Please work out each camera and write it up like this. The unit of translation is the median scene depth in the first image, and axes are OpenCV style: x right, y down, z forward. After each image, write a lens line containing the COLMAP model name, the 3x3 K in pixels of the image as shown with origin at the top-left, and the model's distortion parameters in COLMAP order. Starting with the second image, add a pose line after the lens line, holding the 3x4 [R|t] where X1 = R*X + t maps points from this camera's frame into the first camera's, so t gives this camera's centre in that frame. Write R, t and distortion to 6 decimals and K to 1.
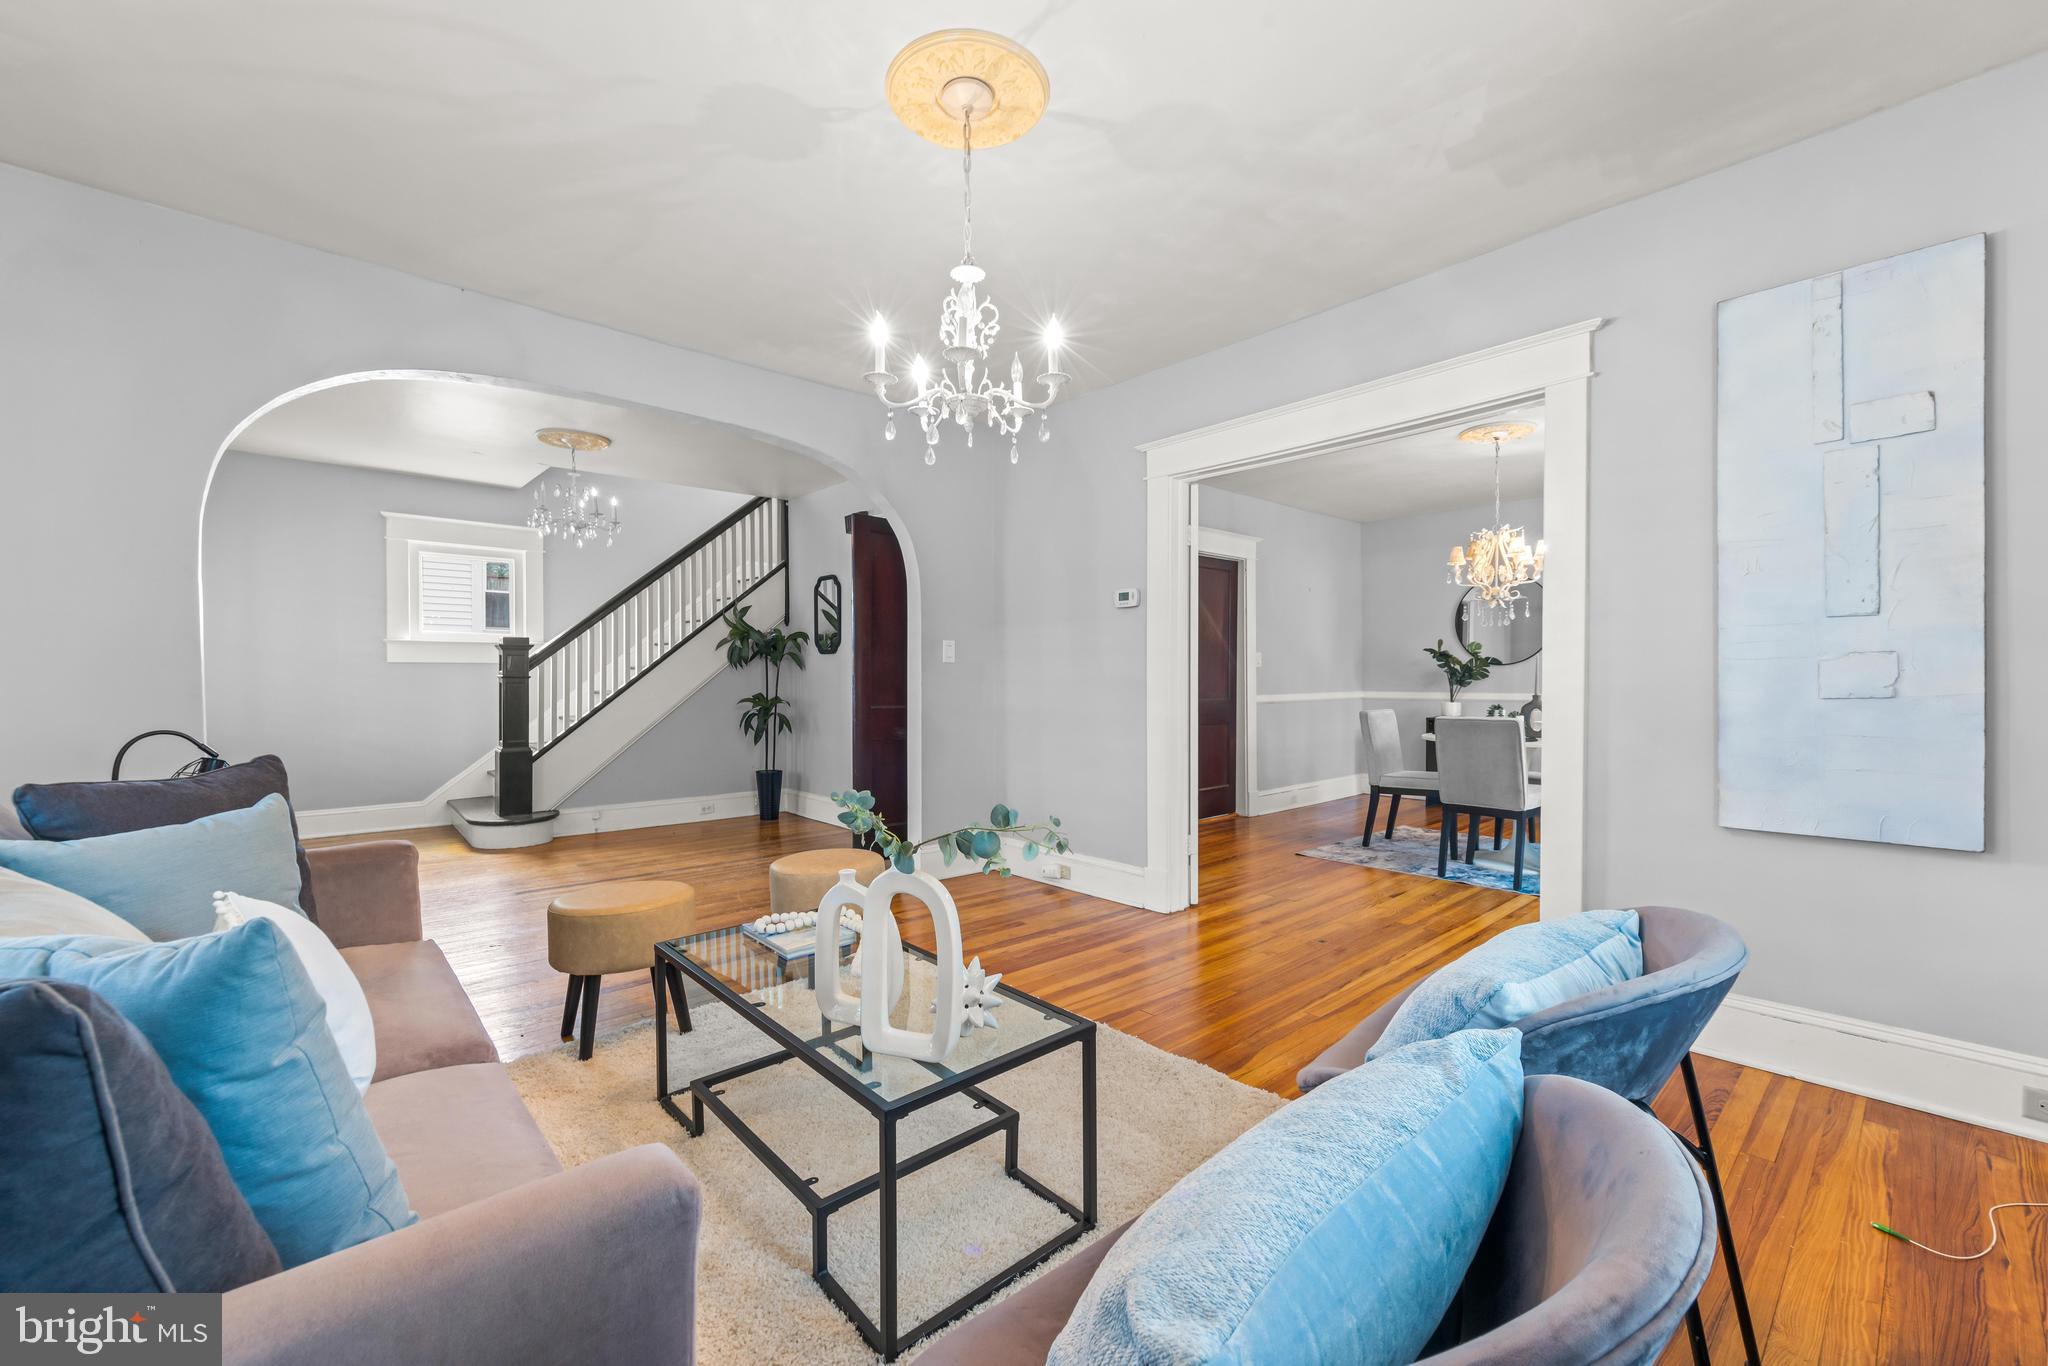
lens RADIAL K [[820.0, 0, 1025.6], [0, 820.0, 678.4], [0, 0, 1]] dist [-0.005407, 0.000966]
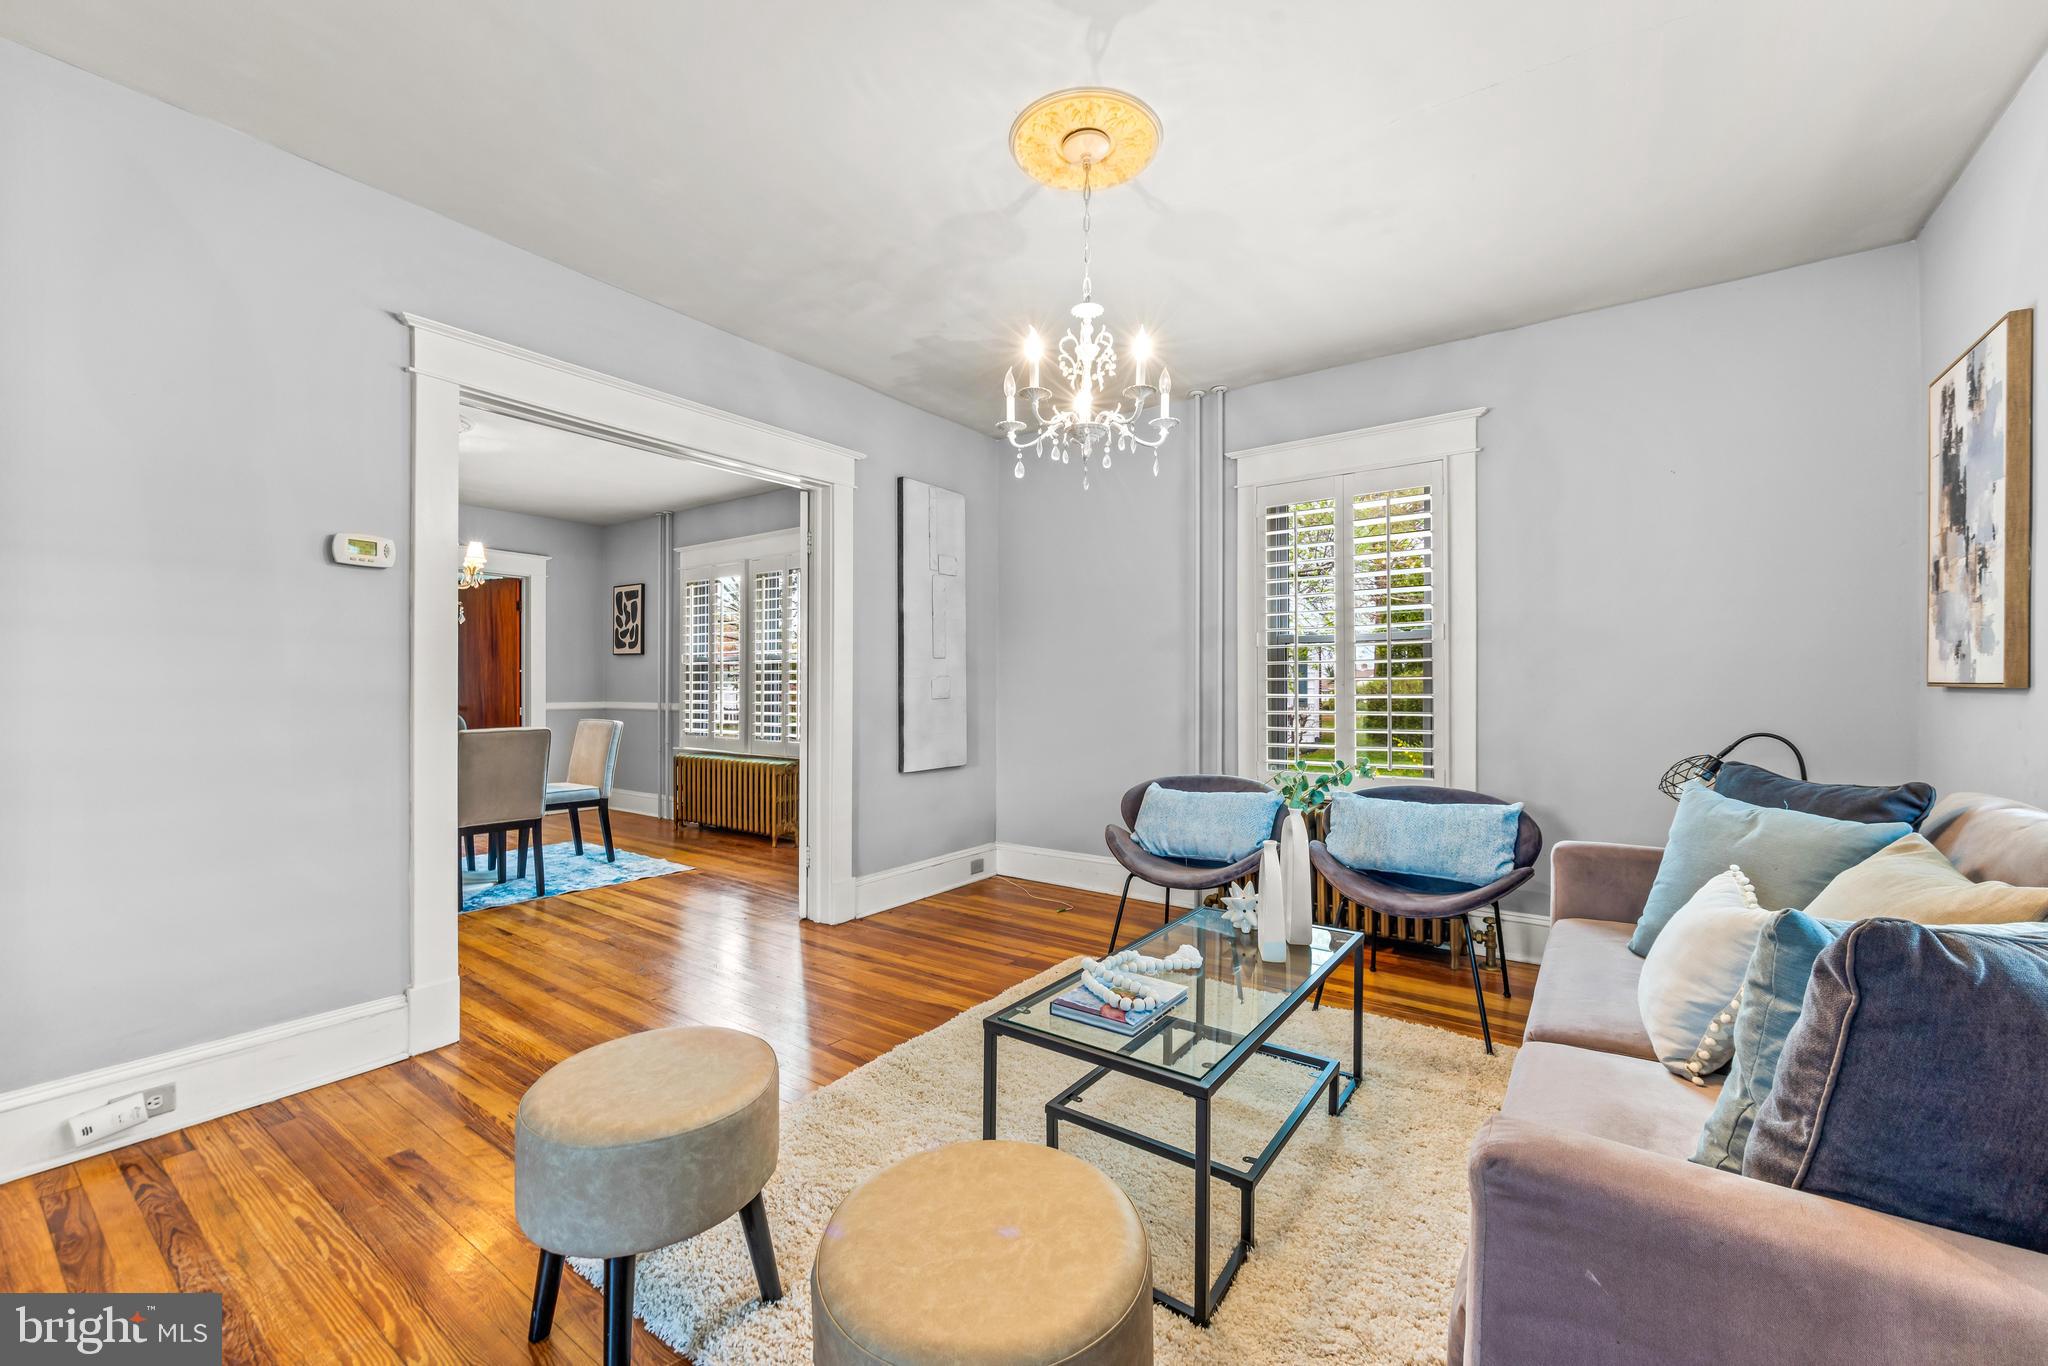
lens RADIAL K [[820.0, 0, 1028.2], [0, 820.0, 689.1], [0, 0, 1]] dist [-0.005407, 0.000966]
pose [[-0.219890, -0.000779, 0.975524, -0.346120], [-0.003238, 0.999995, 0.000069, -0.000448], [-0.975519, -0.003143, -0.219891, 0.417437]]
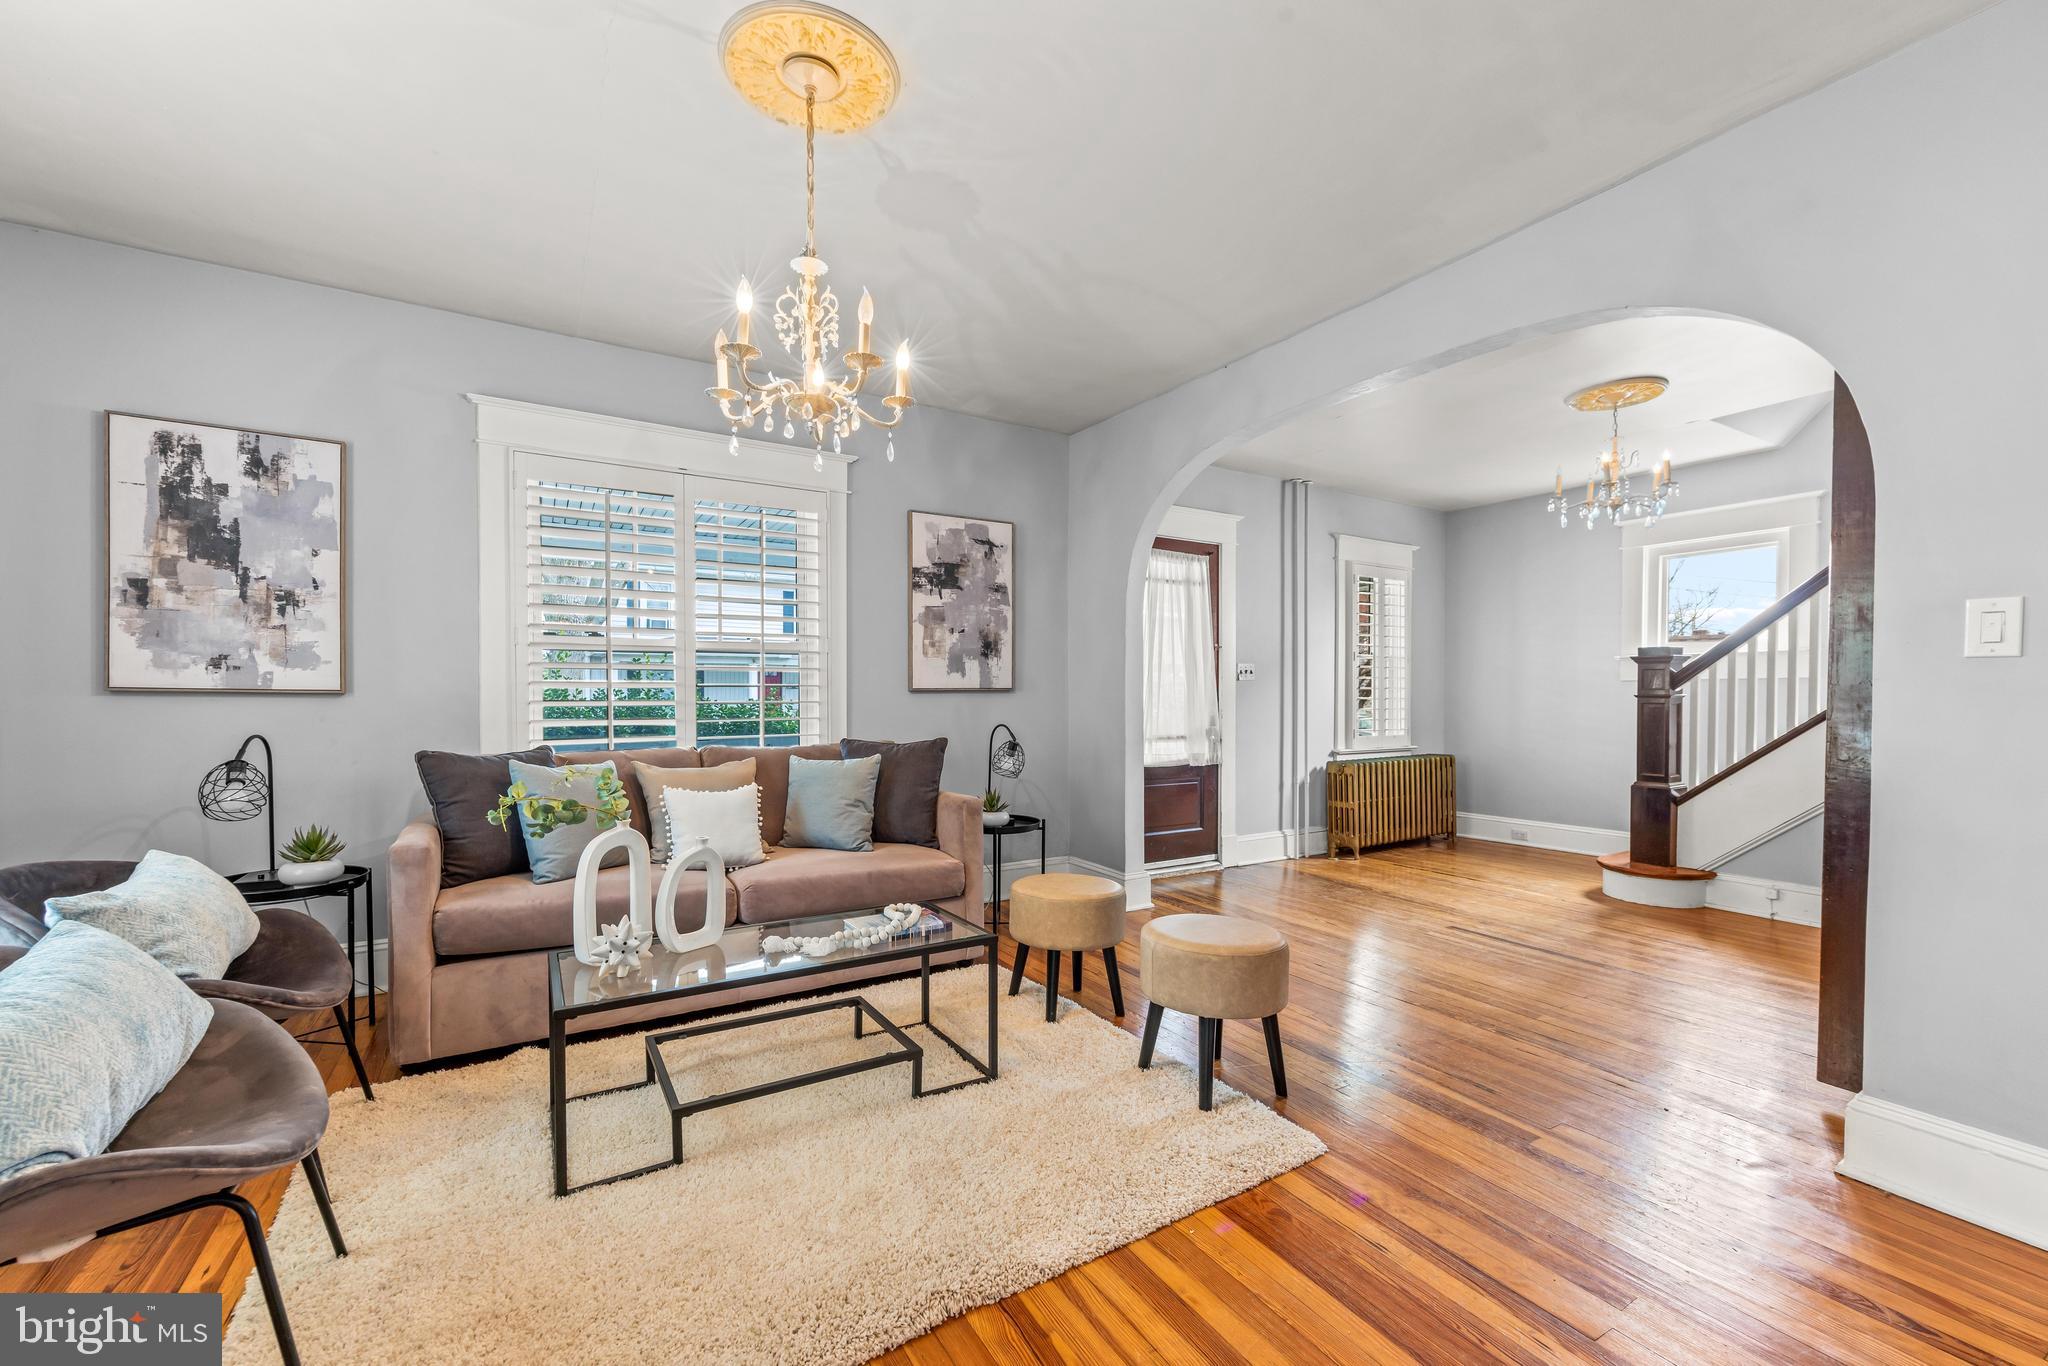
lens RADIAL K [[820.0, 0, 1022.4], [0, 820.0, 715.9], [0, 0, 1]] dist [-0.005407, 0.000966]
pose [[-0.182243, 0.020112, -0.983048, 0.258012], [-0.002334, 0.999779, 0.020886, 0.000674], [0.983251, 0.006100, -0.182156, 0.452436]]
